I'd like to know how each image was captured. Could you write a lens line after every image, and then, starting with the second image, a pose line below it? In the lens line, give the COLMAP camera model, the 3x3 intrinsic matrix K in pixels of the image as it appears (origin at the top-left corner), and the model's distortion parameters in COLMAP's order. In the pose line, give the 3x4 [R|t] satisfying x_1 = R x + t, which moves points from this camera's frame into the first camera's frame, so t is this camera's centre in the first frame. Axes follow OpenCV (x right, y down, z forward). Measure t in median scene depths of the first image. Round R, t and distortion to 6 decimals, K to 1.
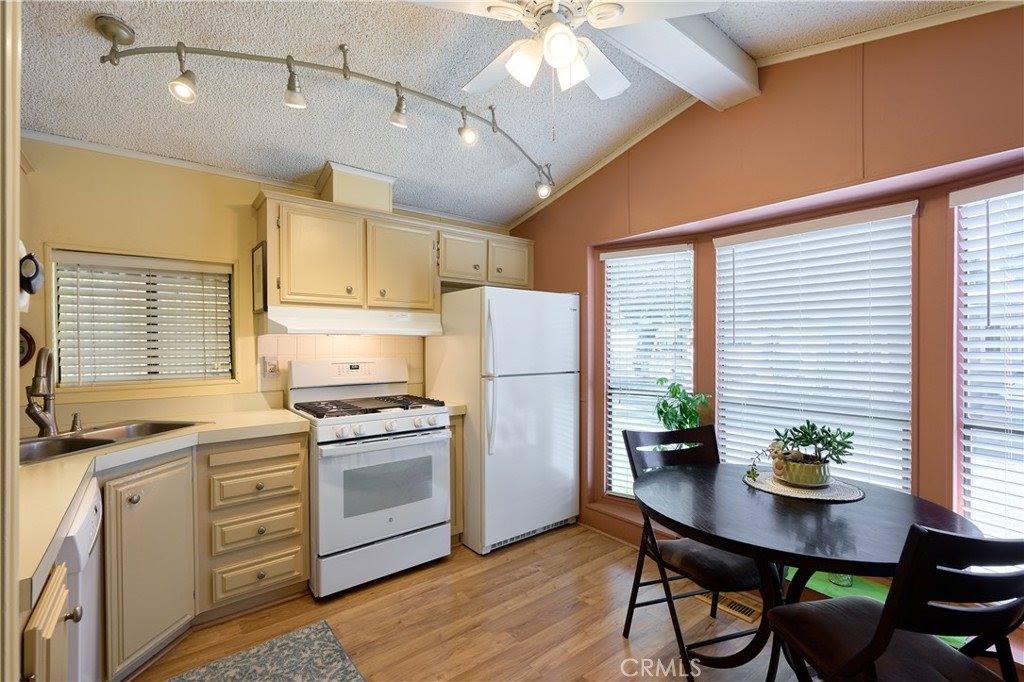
lens RADIAL K [[446.3, 0, 511.2], [0, 446.3, 344.9], [0, 0, 1]] dist [-0.000694, -0.000060]
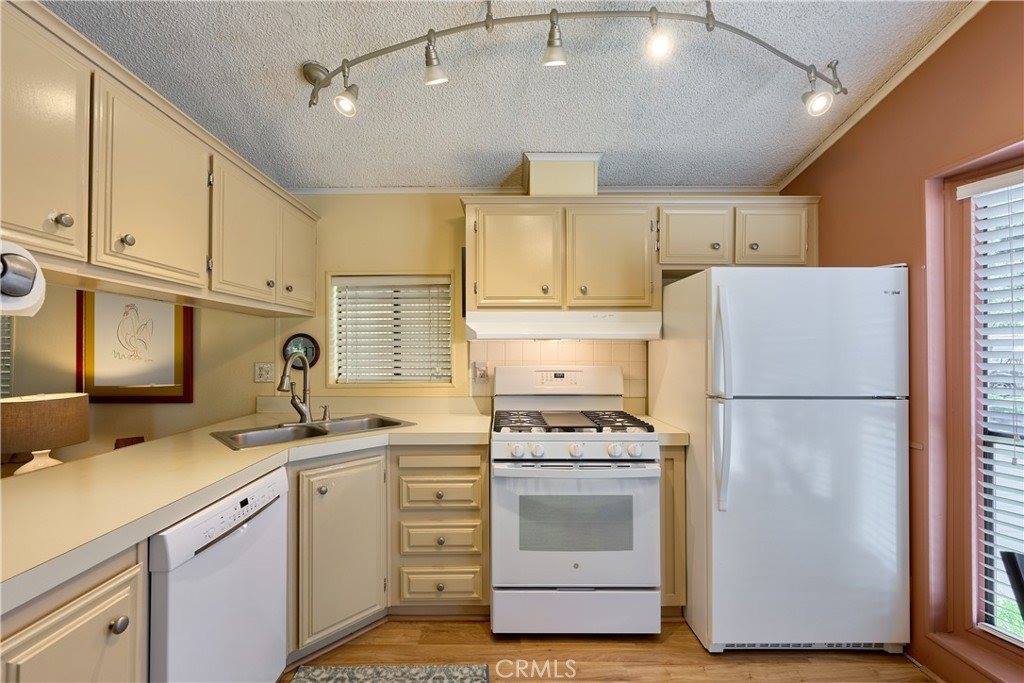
lens RADIAL K [[420.7, 0, 502.4], [0, 420.7, 346.6], [0, 0, 1]] dist [-0.001302, 0.000382]
pose [[0.783982, -0.004470, -0.620768, 0.094876], [-0.003094, 0.999934, -0.011108, 0.000899], [0.620776, 0.010629, 0.783916, 0.289427]]
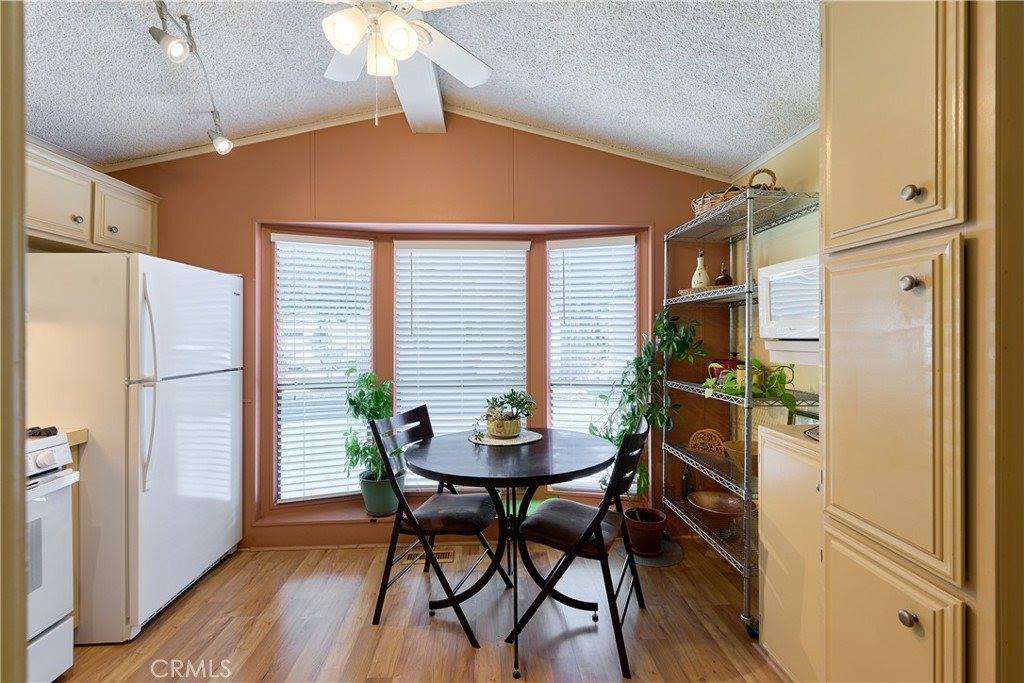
lens RADIAL K [[454.8, 0, 511.0], [0, 454.8, 331.5], [0, 0, 1]] dist [-0.000024, -0.000123]
pose [[0.578885, 0.004462, 0.815397, -0.310466], [0.005348, 0.999943, -0.009269, 0.001495], [-0.815392, 0.009726, 0.578828, 0.110593]]
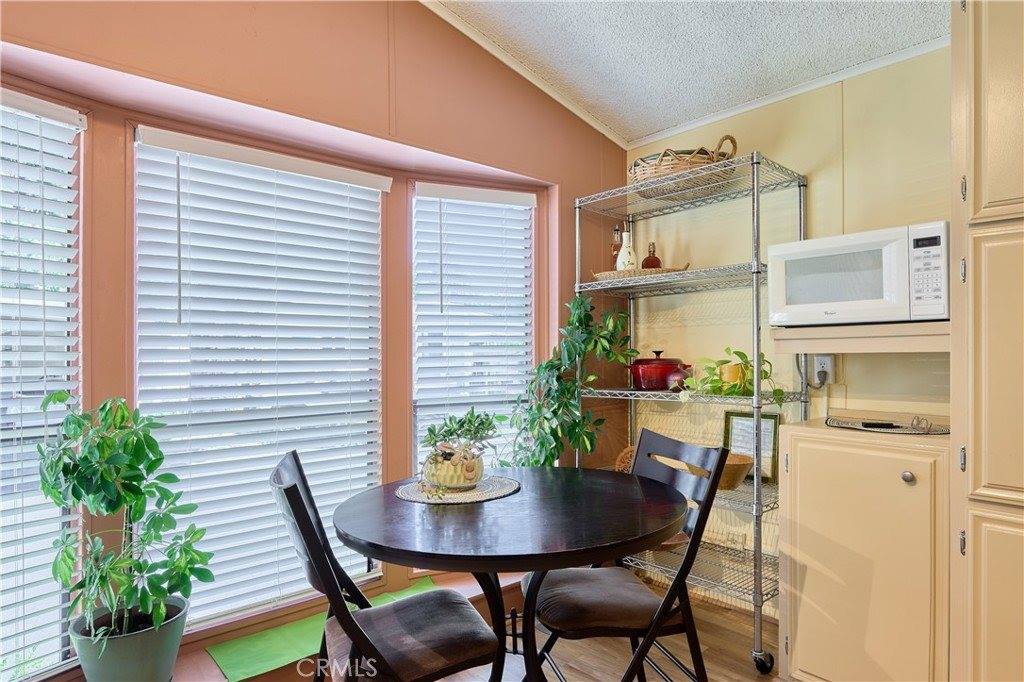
lens RADIAL K [[603.0, 0, 513.2], [0, 603.0, 353.4], [0, 0, 1]] dist [-0.000934, -0.000171]
pose [[-0.055381, 0.001486, 0.998464, -0.301694], [0.010864, 0.999941, -0.000885, 0.042741], [-0.998406, 0.010798, -0.055394, 0.611233]]
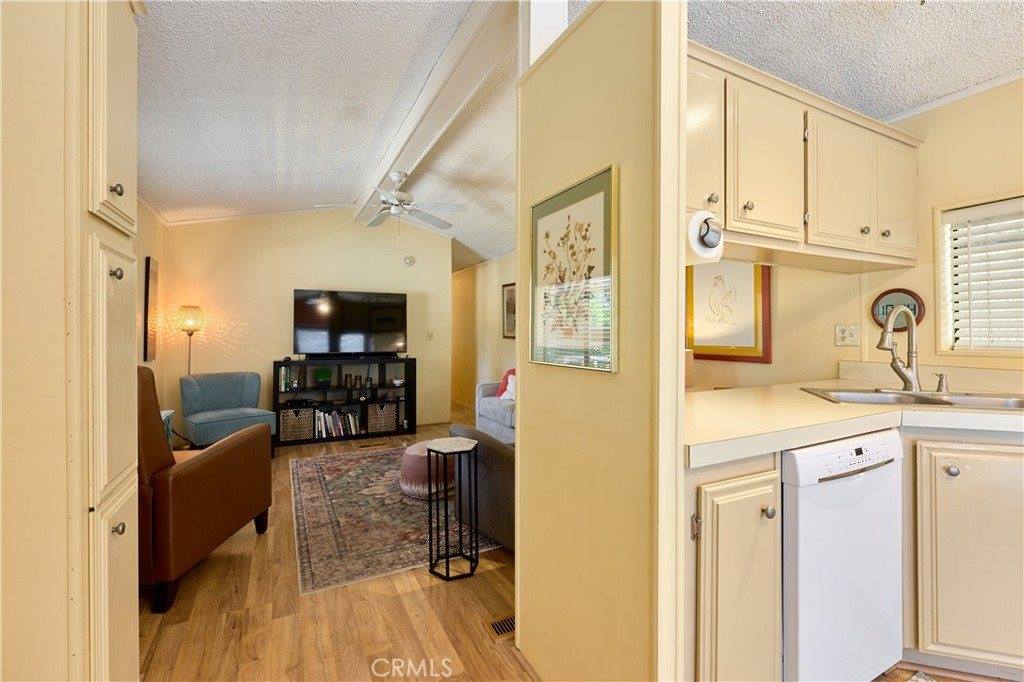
lens RADIAL K [[454.2, 0, 510.6], [0, 454.2, 328.6], [0, 0, 1]] dist [-0.000426, 0.000027]
pose [[-0.195982, -0.006375, -0.980587, 0.130699], [-0.001159, 0.999980, -0.006269, 0.045526], [0.980607, -0.000092, -0.195986, 0.203720]]
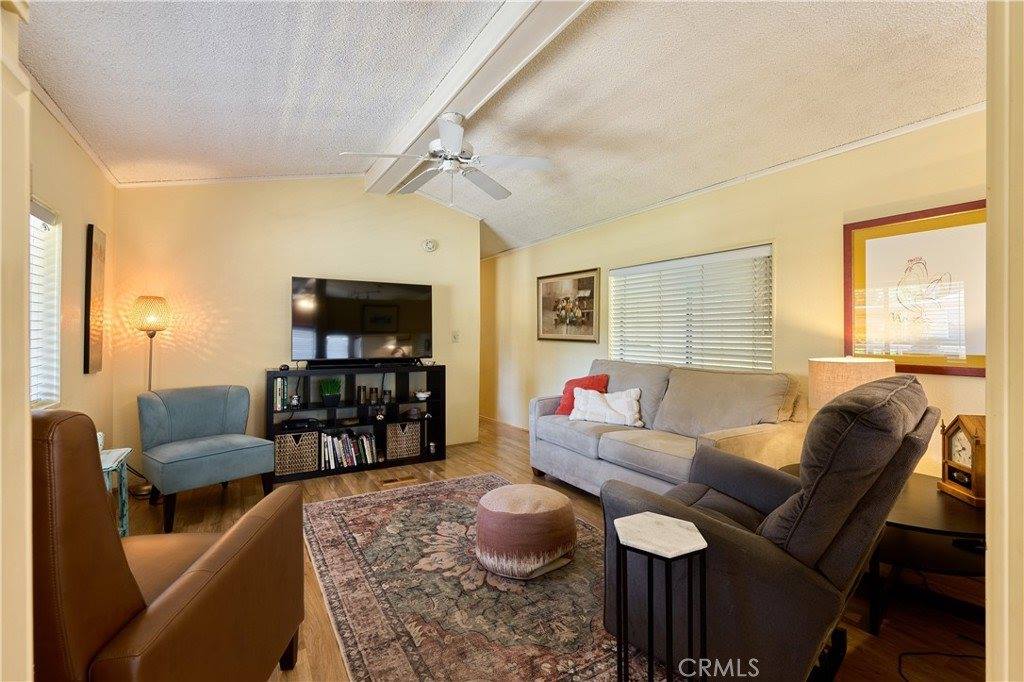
lens RADIAL K [[454.8, 0, 511.0], [0, 454.8, 331.0], [0, 0, 1]] dist [-0.000024, -0.000123]
pose [[-0.128418, -0.003308, -0.991715, -0.191039], [-0.004223, 0.999987, -0.002788, 0.045876], [0.991711, 0.003829, -0.128430, -0.168675]]
